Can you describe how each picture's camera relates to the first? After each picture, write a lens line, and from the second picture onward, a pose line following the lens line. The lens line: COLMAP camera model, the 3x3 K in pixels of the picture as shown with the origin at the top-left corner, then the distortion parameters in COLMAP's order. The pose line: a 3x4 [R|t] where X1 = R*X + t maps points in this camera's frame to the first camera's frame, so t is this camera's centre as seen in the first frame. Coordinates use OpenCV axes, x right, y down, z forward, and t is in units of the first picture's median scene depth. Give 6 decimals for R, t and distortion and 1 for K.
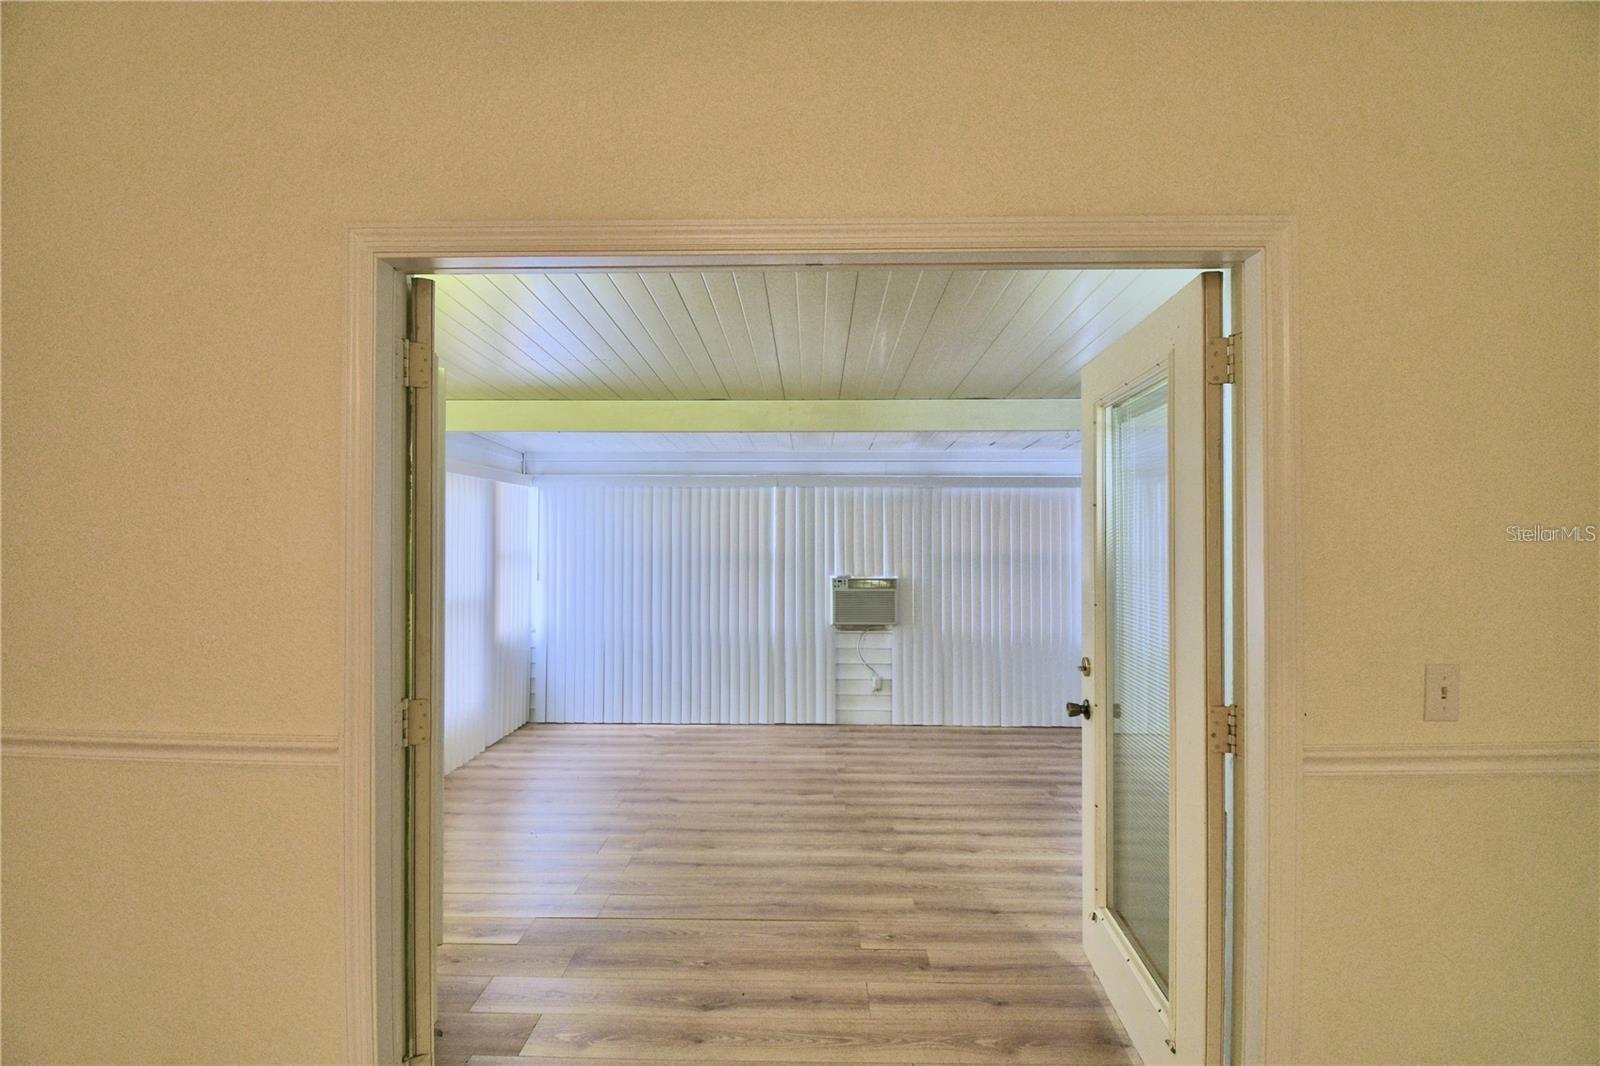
lens RADIAL K [[702.5, 0, 792.9], [0, 702.5, 534.7], [0, 0, 1]] dist [0.020460, -0.025894]
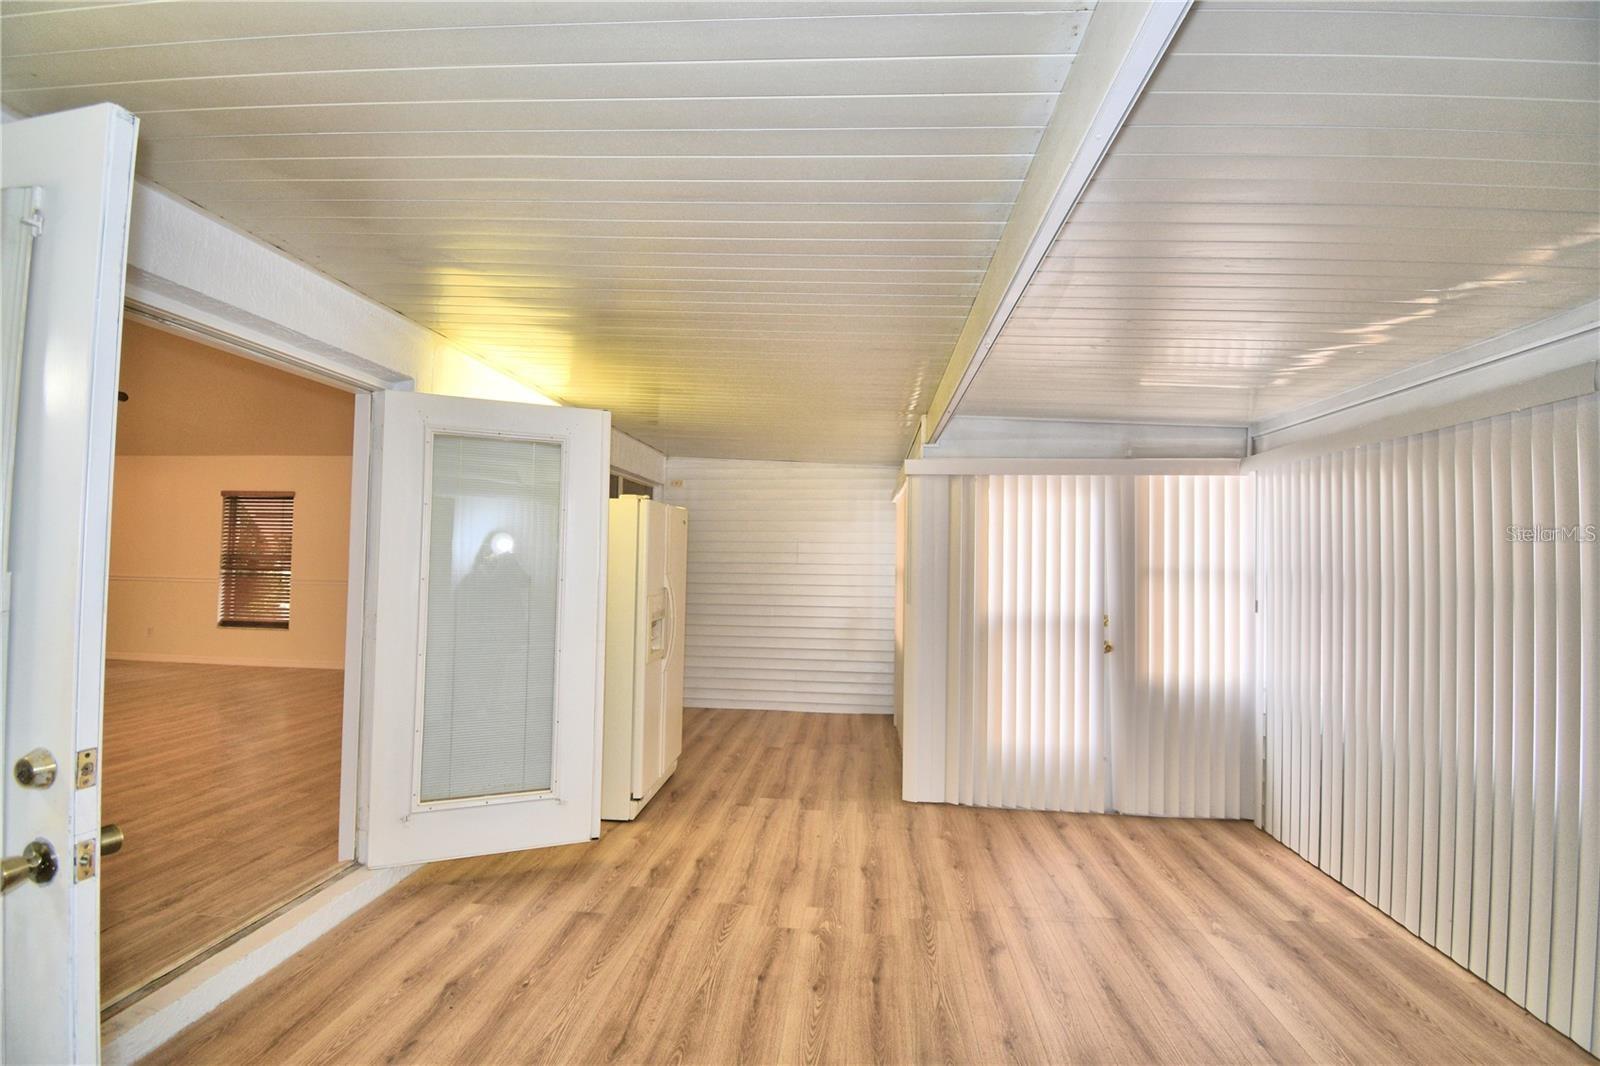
lens RADIAL K [[702.5, 0, 792.9], [0, 702.5, 534.7], [0, 0, 1]] dist [0.020460, -0.025894]
pose [[-0.075584, -0.037289, -0.996442, 0.461596], [-0.011241, 0.999269, -0.036542, 0.028254], [0.997076, 0.008439, -0.075948, 0.823405]]
